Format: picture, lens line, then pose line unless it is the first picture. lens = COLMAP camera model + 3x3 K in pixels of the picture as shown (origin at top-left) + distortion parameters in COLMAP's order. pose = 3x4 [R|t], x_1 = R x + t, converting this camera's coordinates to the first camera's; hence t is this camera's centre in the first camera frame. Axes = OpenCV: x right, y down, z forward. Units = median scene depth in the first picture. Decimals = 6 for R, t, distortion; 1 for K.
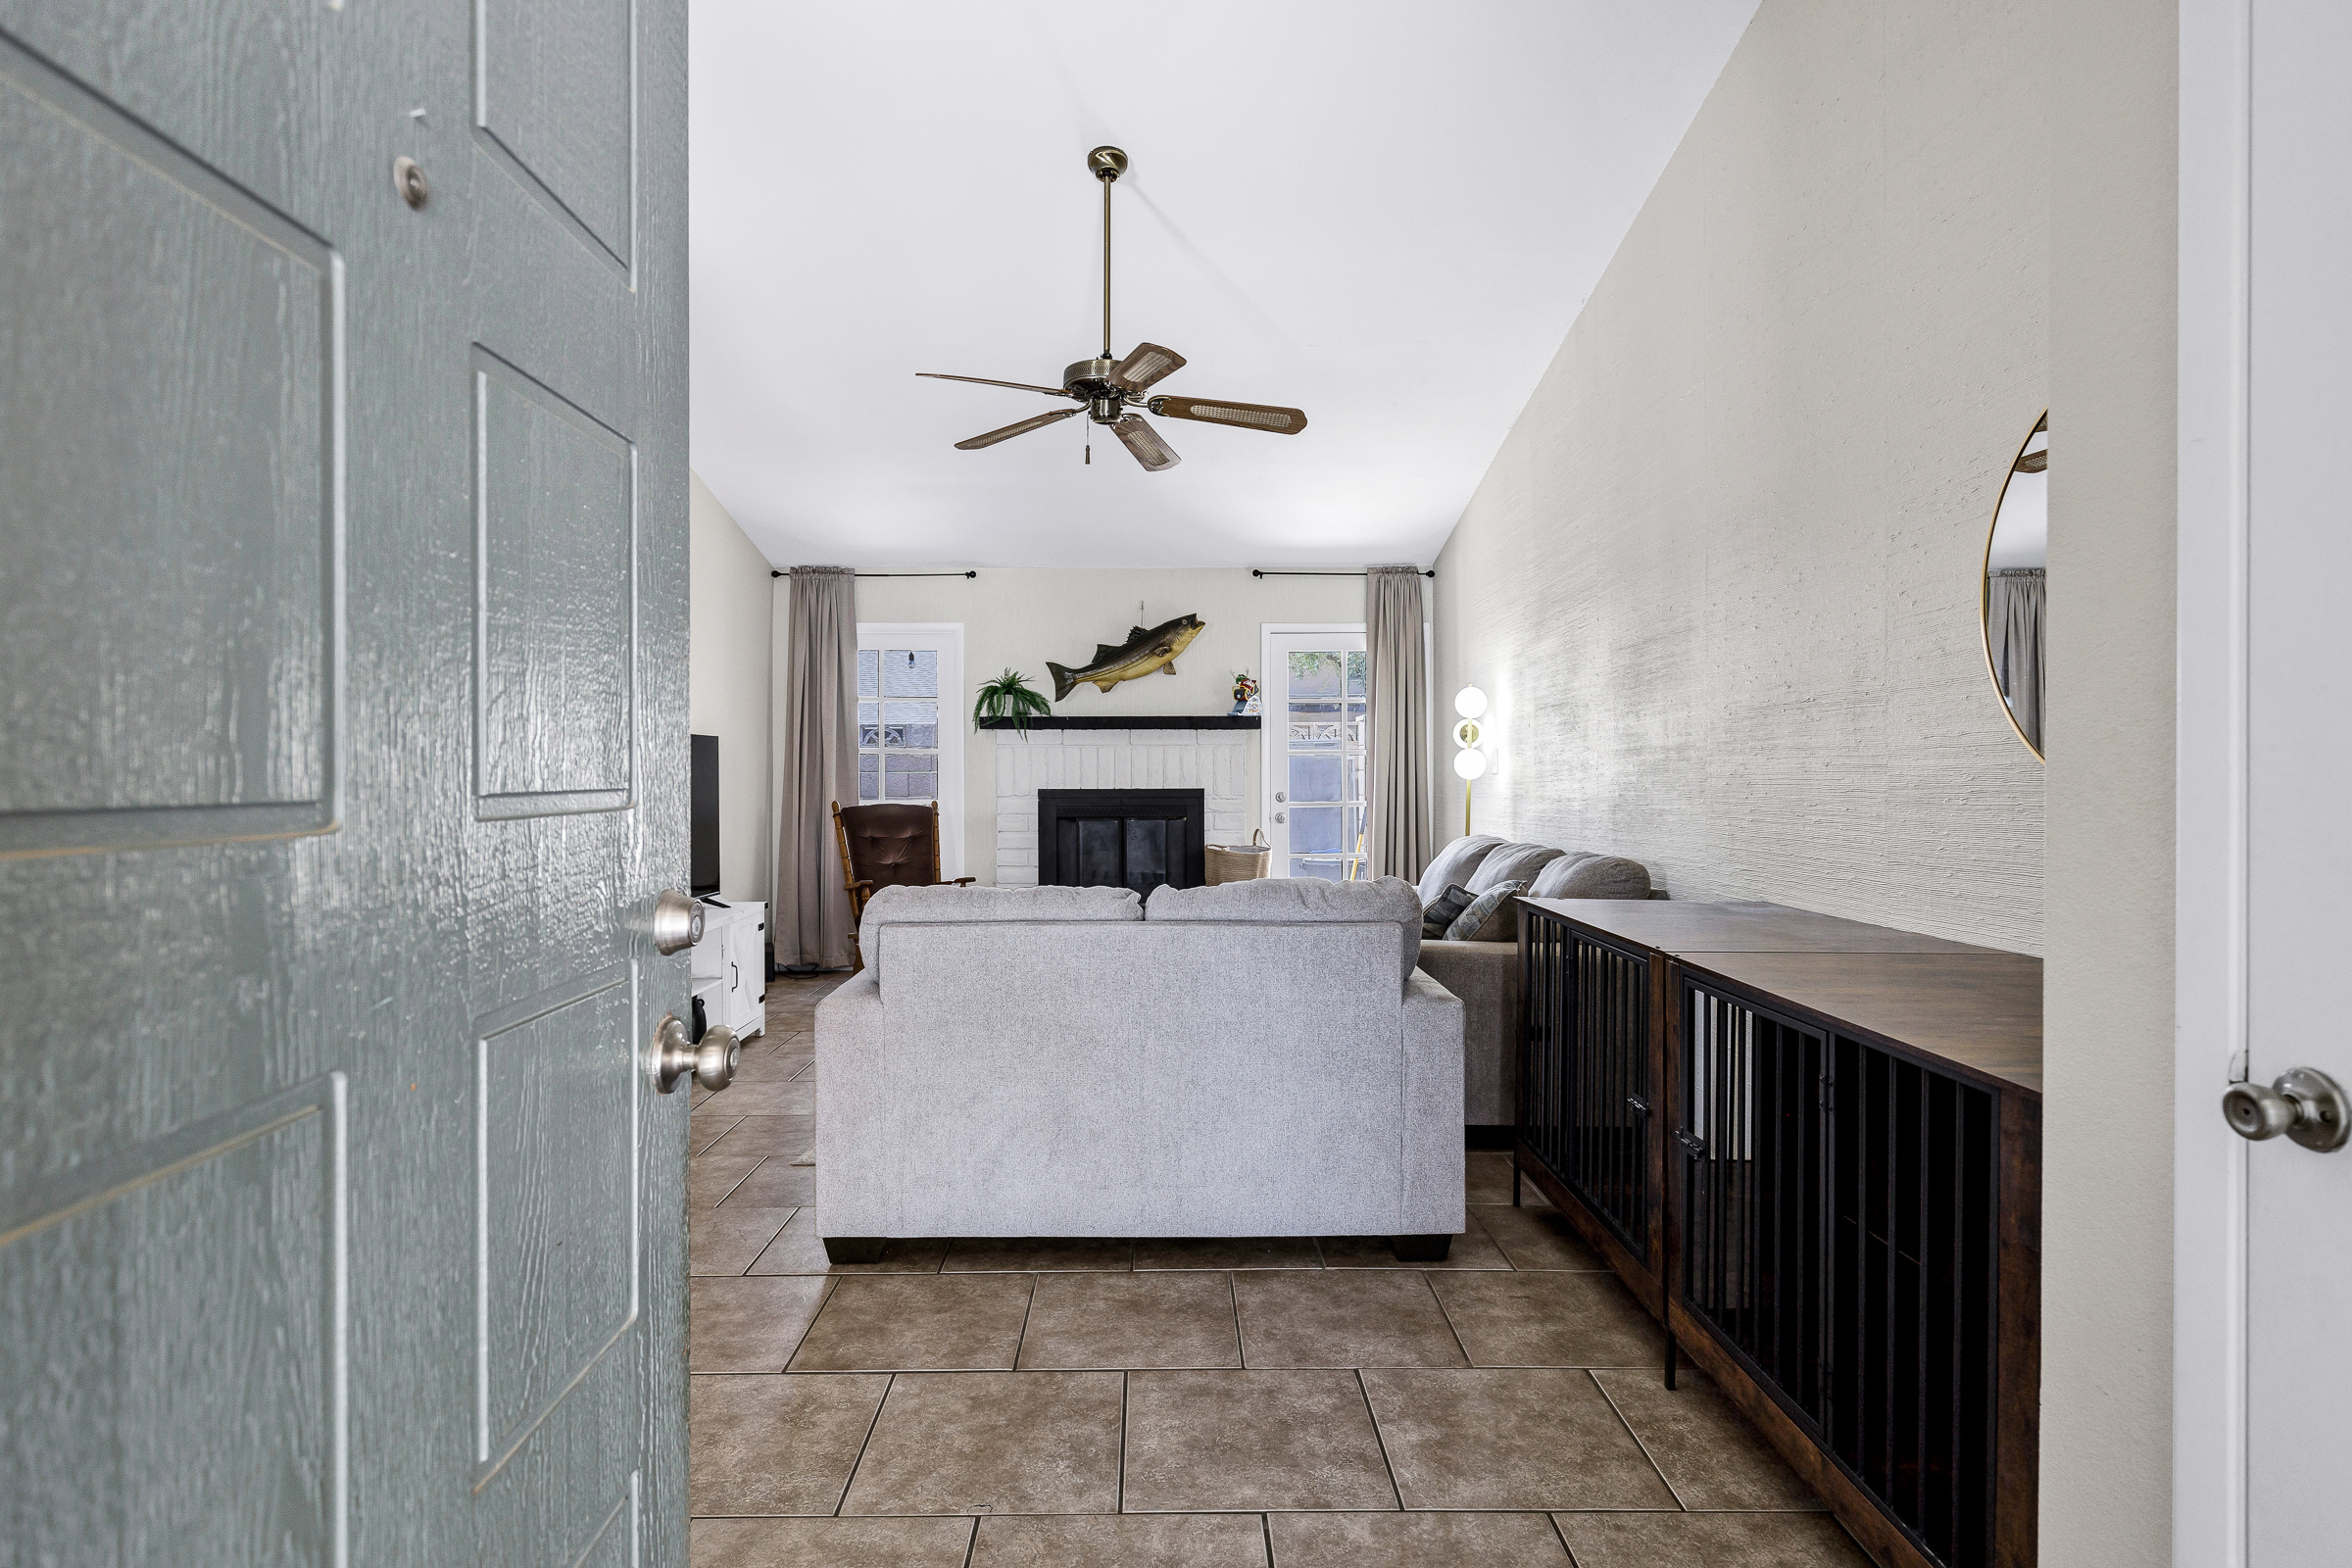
lens RADIAL K [[1207.8, 0, 1185.0], [0, 1207.8, 787.5], [0, 0, 1]] dist [0.000566, -0.001538]
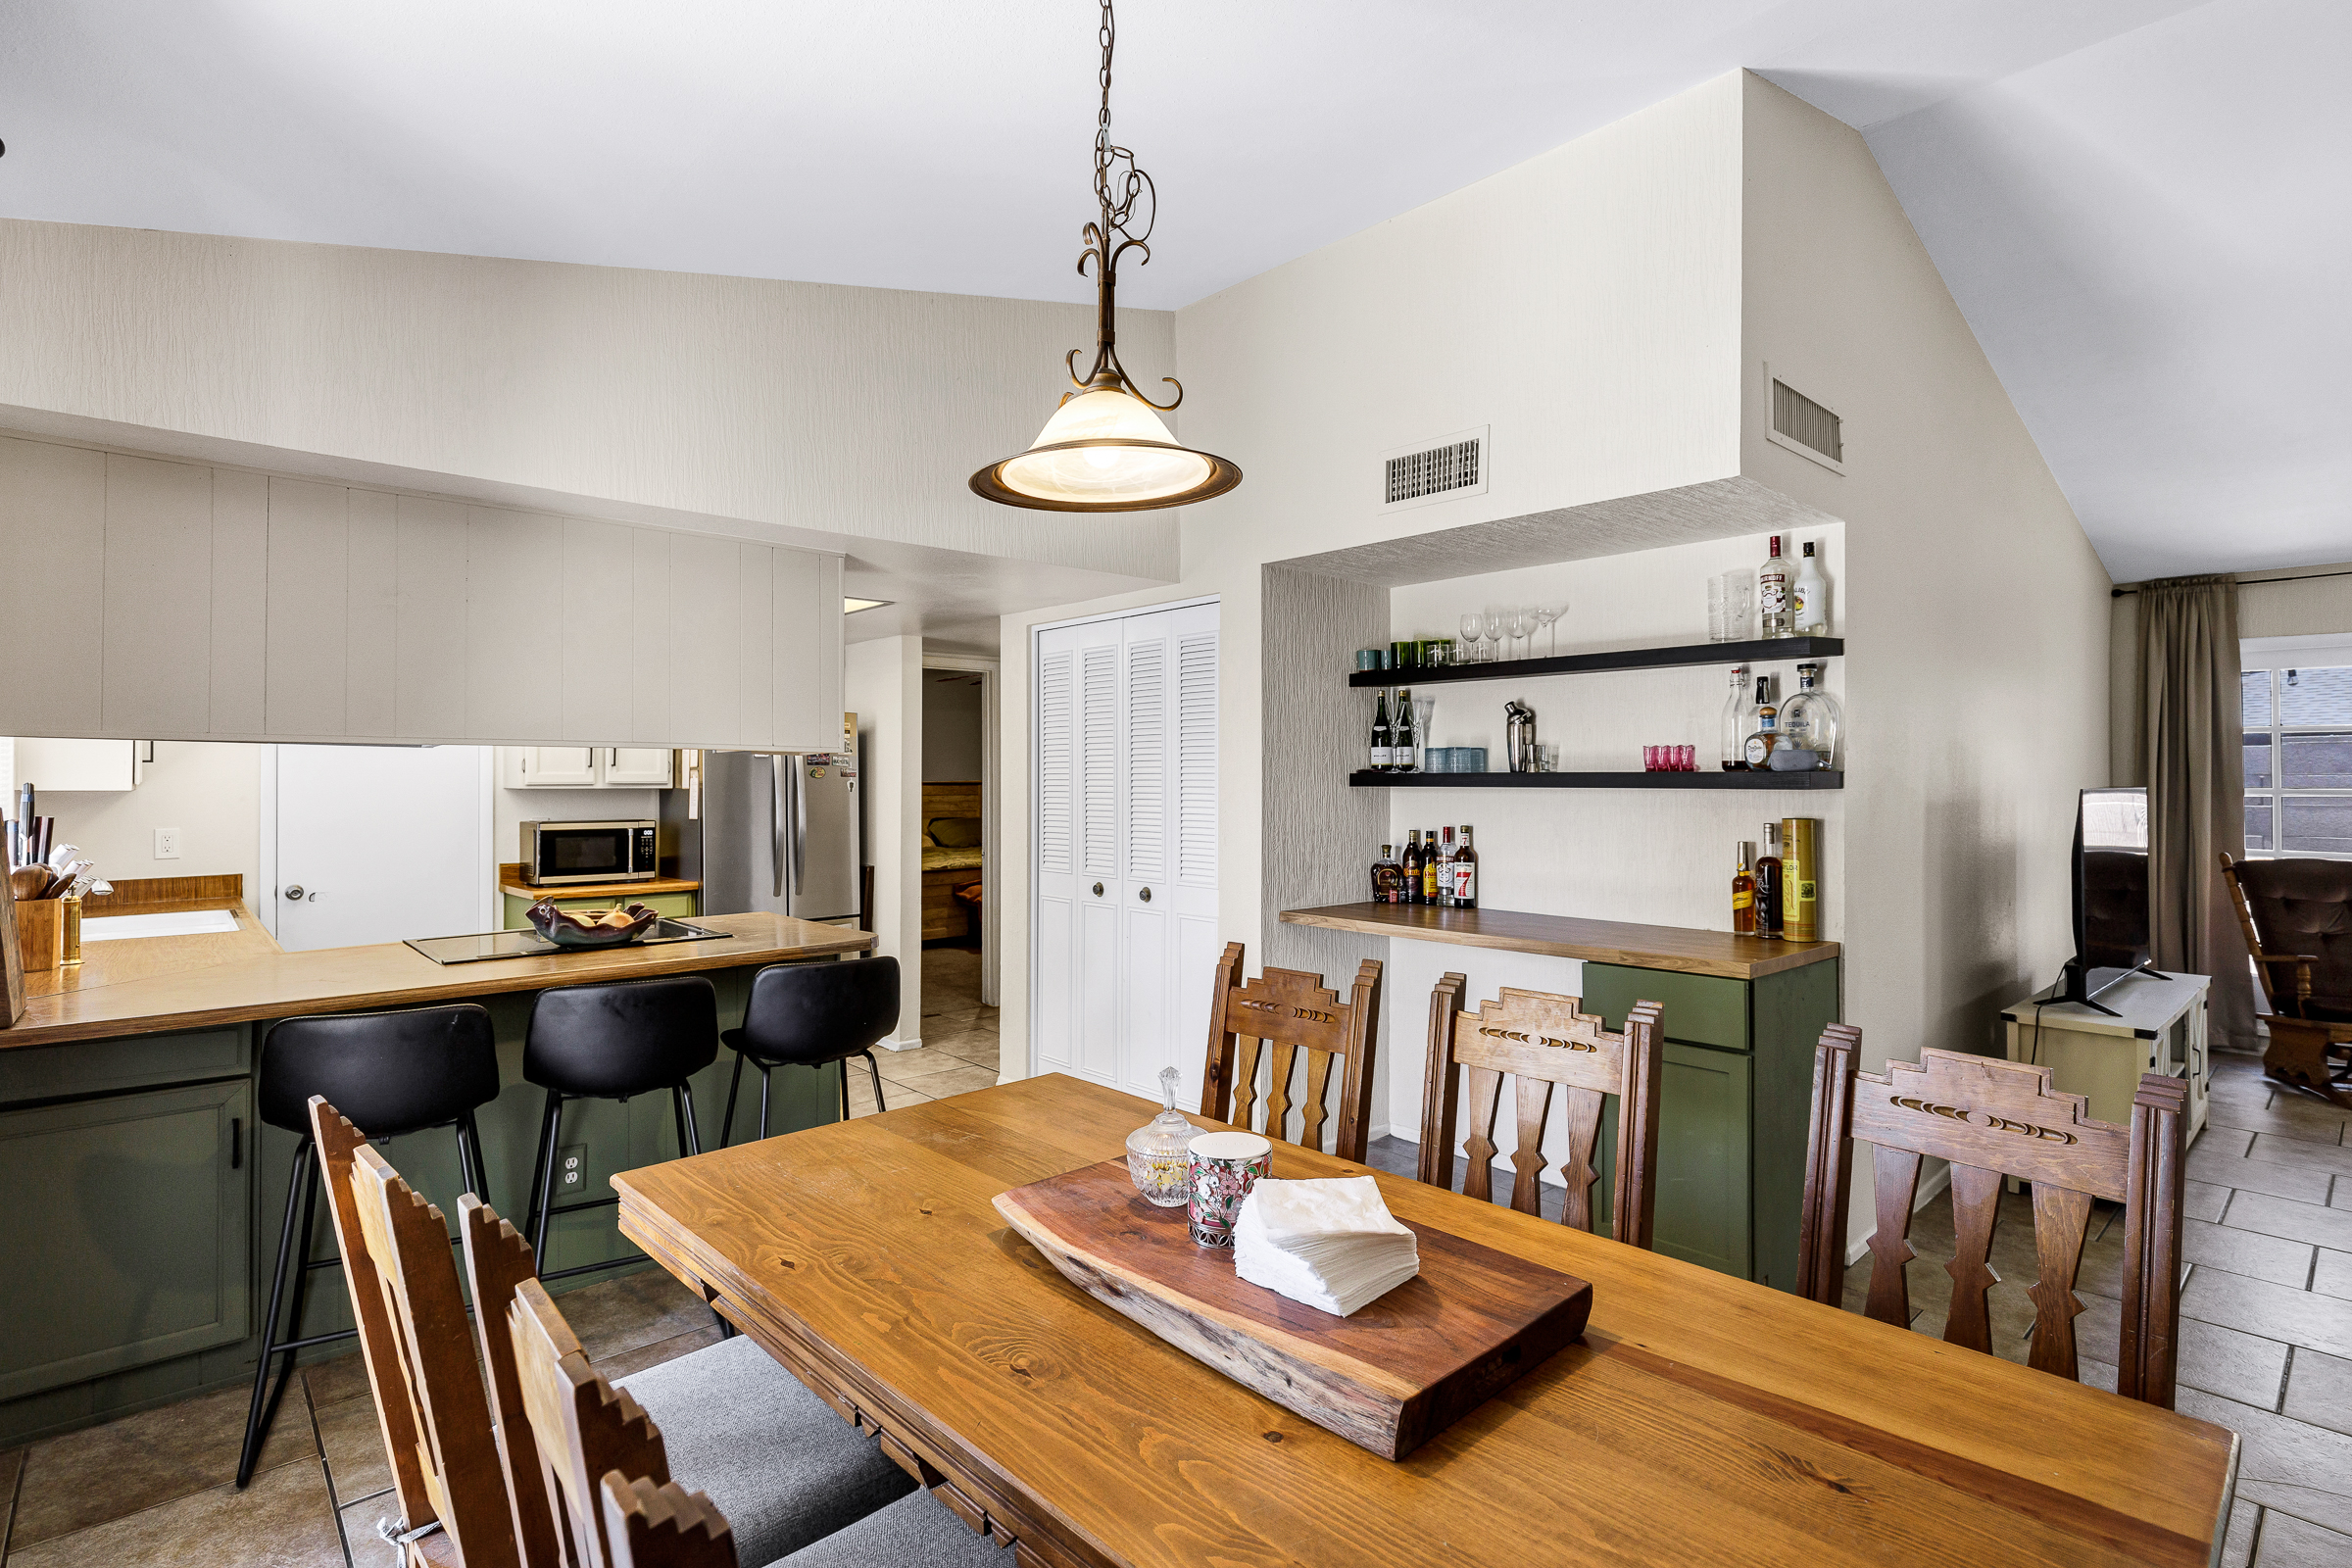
lens RADIAL K [[1159.9, 0, 1172.3], [0, 1159.9, 767.8], [0, 0, 1]] dist [-0.004175, 0.000356]
pose [[0.660715, -0.000195, -0.750637, -0.163402], [-0.016593, 0.999752, -0.014866, -0.023258], [0.750453, 0.022277, 0.660548, -0.089990]]
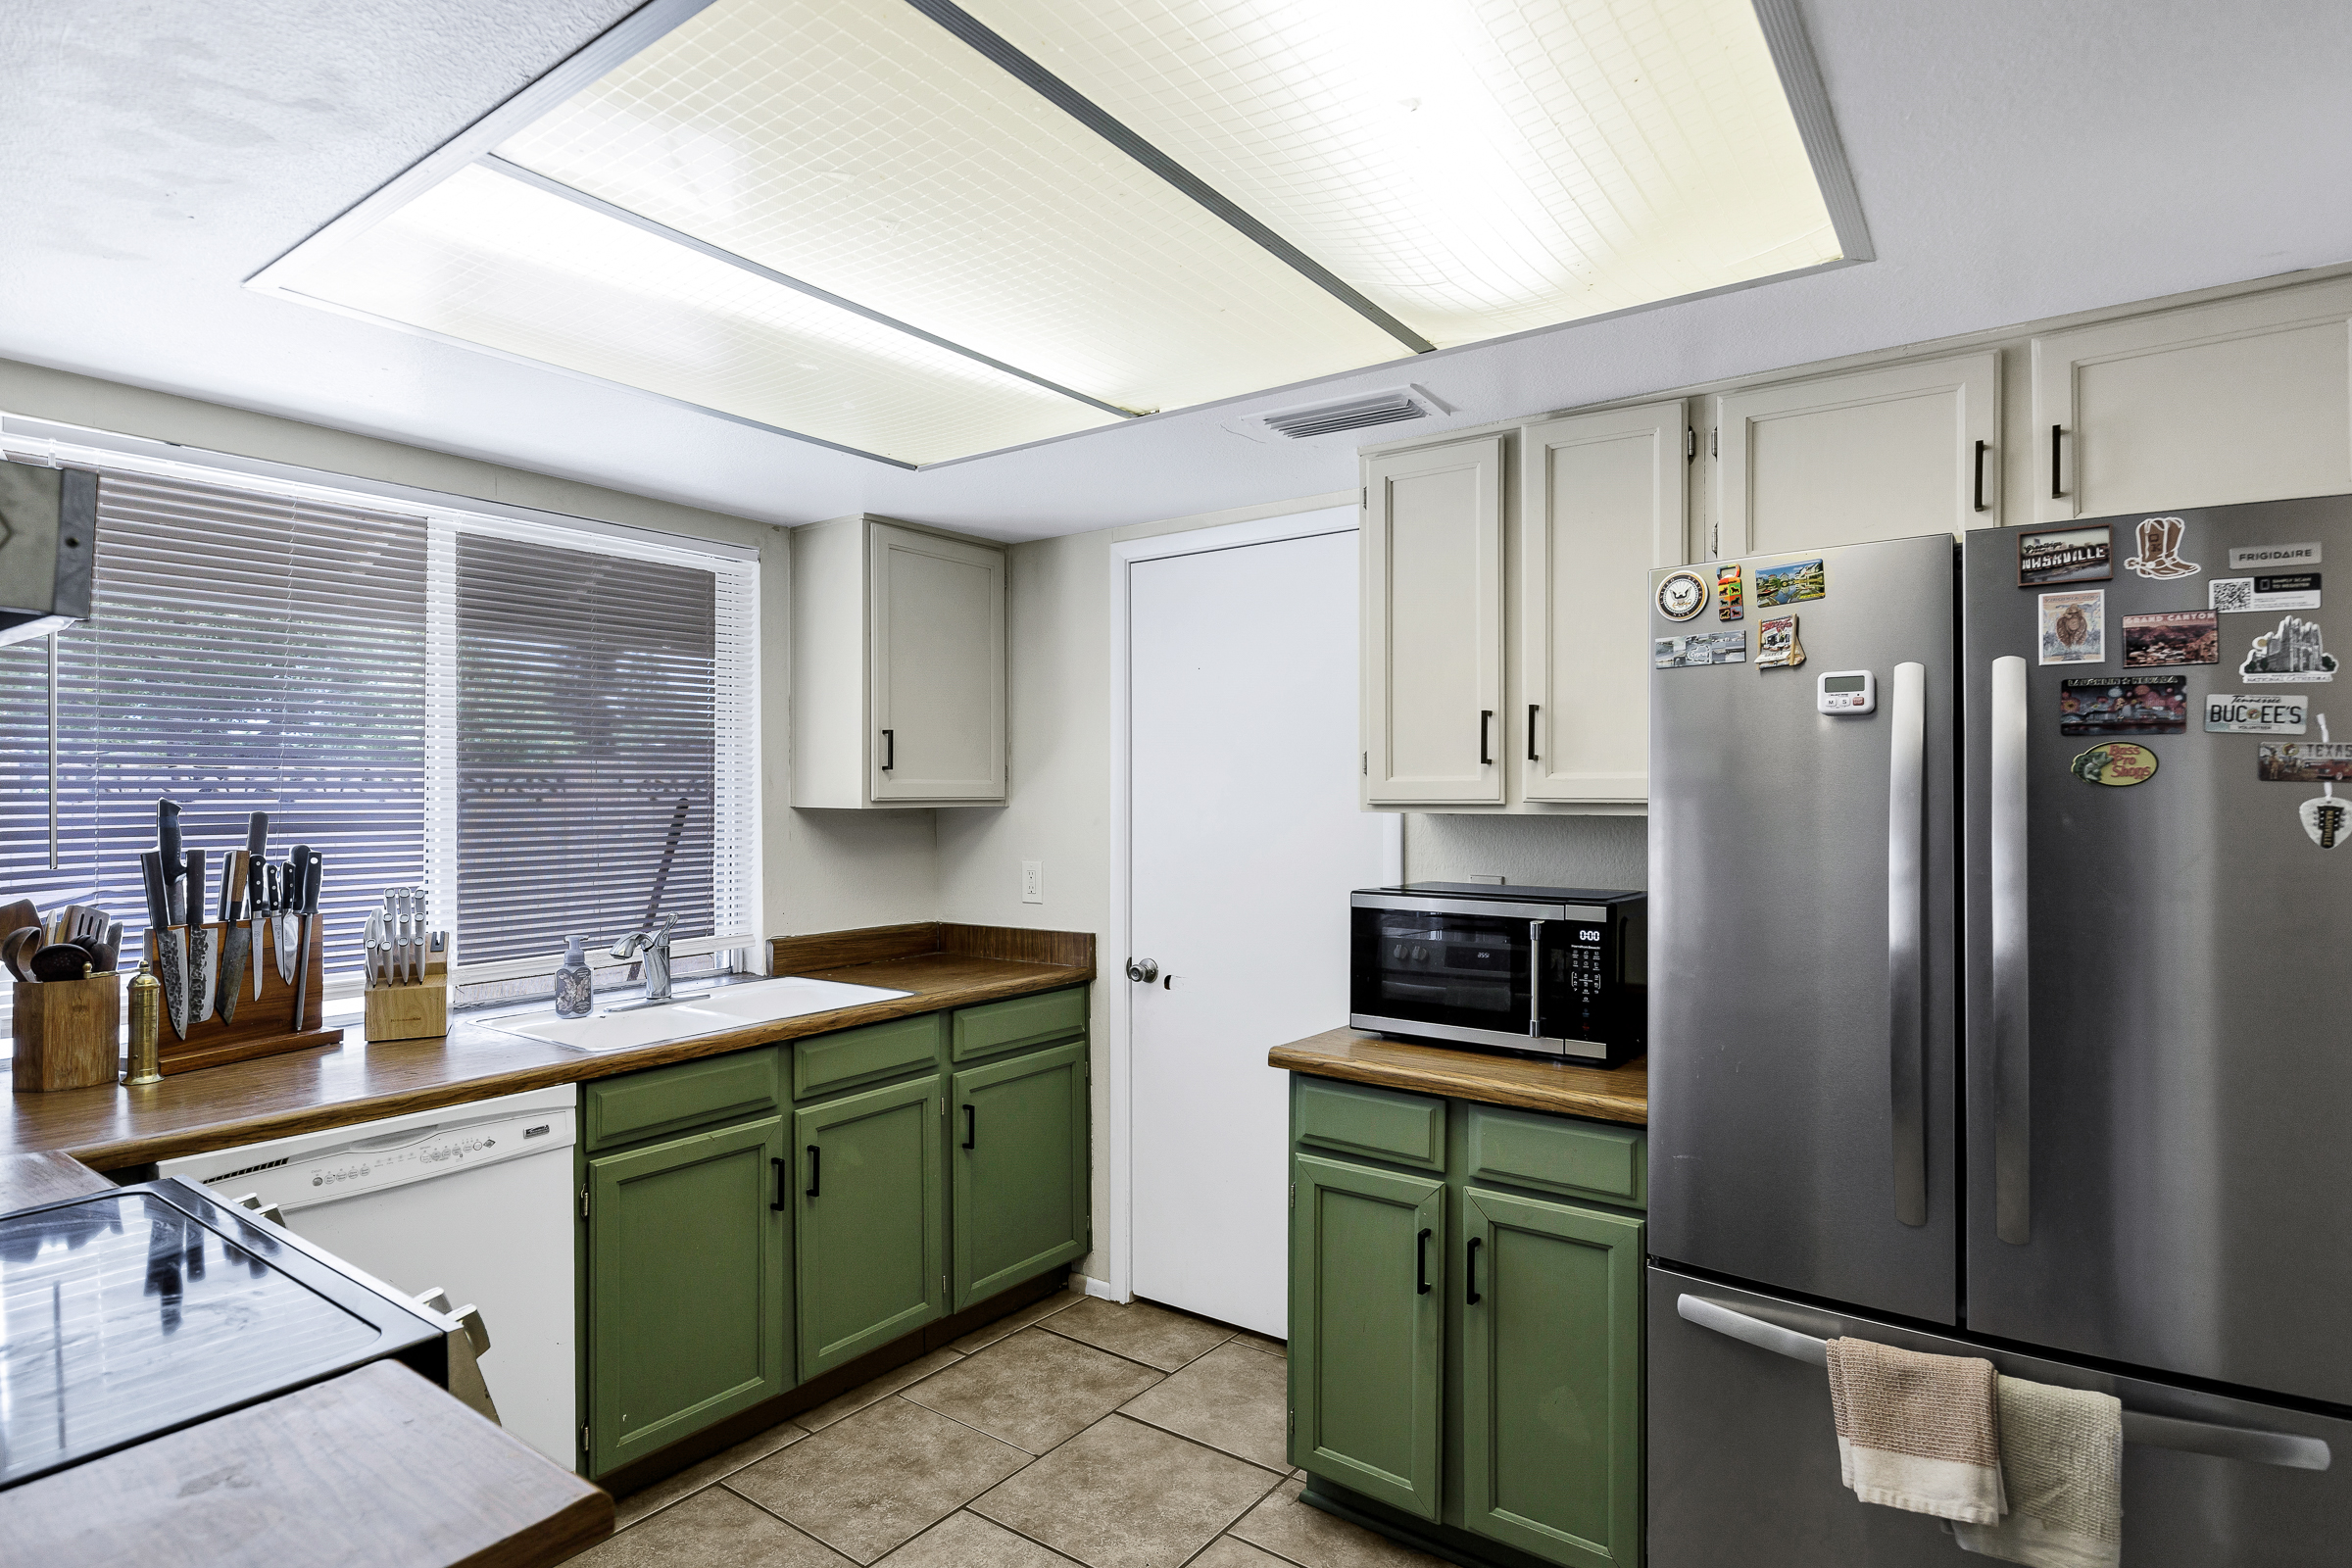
lens RADIAL K [[1207.8, 0, 1160.1], [0, 1207.8, 787.6], [0, 0, 1]] dist [0.000566, -0.001538]
pose [[-0.596331, 0.005120, -0.802722, -0.658342], [-0.007279, 0.999904, 0.011785, -0.025430], [0.802706, 0.012870, -0.596237, 0.245822]]
